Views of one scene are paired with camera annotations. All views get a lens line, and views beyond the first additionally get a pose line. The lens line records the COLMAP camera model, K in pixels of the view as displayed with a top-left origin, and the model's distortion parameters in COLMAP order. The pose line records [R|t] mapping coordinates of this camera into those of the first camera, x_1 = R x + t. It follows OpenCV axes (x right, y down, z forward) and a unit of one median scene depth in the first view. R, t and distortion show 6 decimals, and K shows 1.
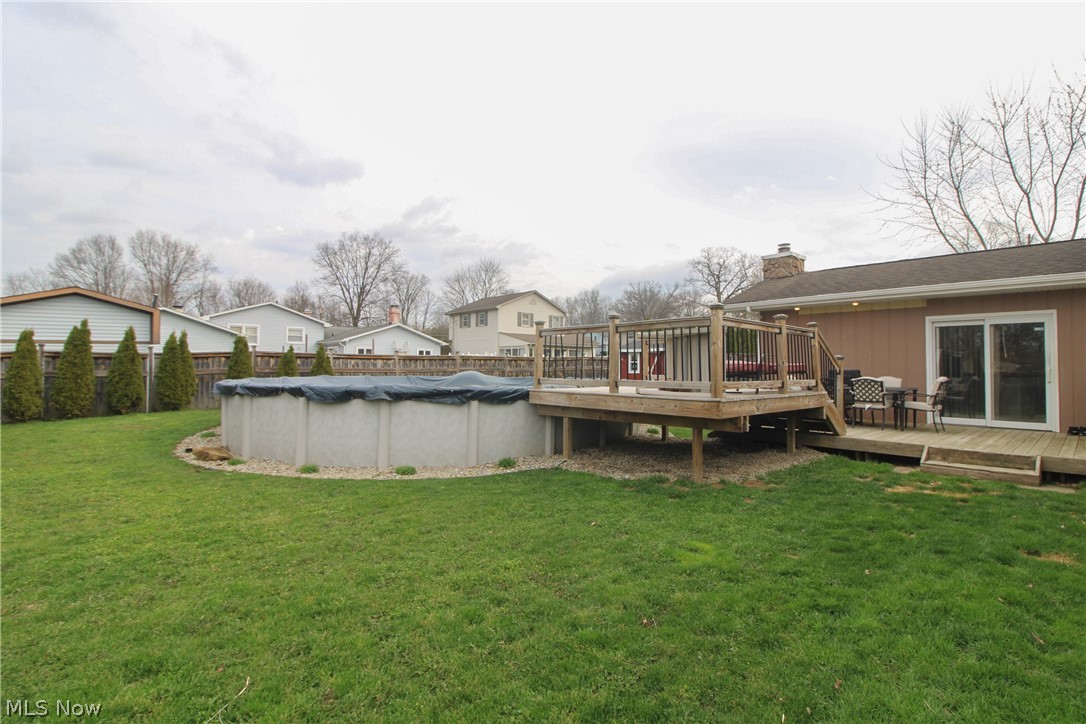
lens RADIAL K [[525.6, 0, 543.0], [0, 525.6, 362.0], [0, 0, 1]] dist [-0.023589, -0.000197]
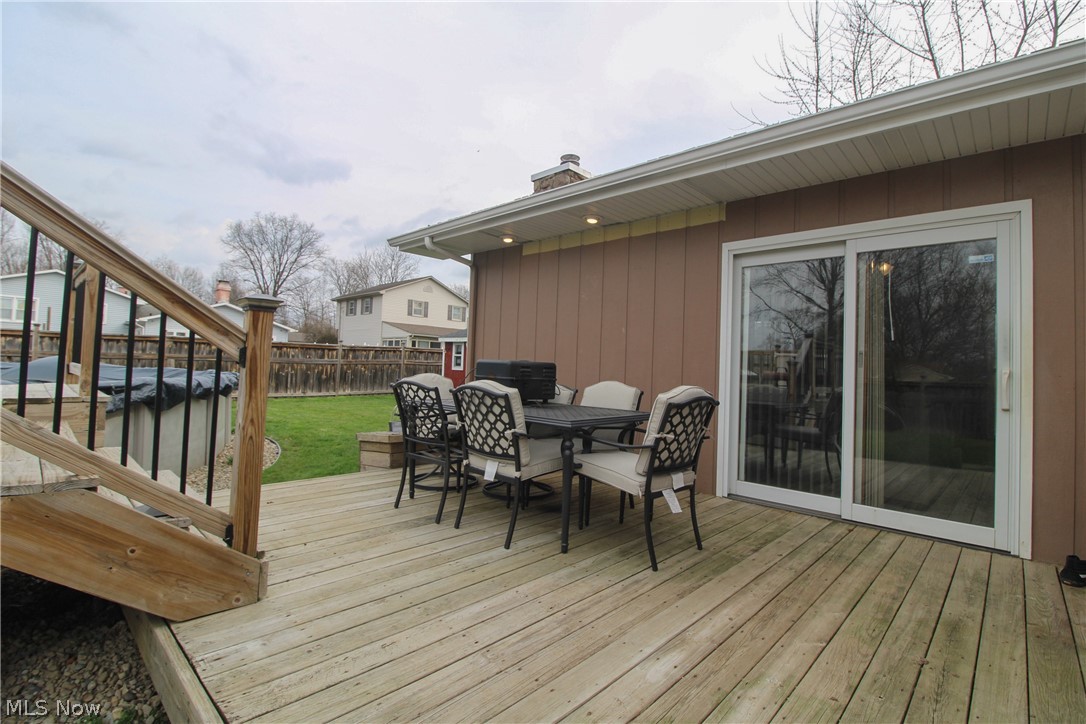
lens RADIAL K [[510.1, 0, 542.6], [0, 510.1, 355.8], [0, 0, 1]] dist [-0.037670, -0.000341]
pose [[0.997903, 0.030246, 0.057234, 0.249127], [-0.029595, 0.999488, -0.012191, 0.006197], [-0.057574, 0.010471, 0.998286, 0.261397]]
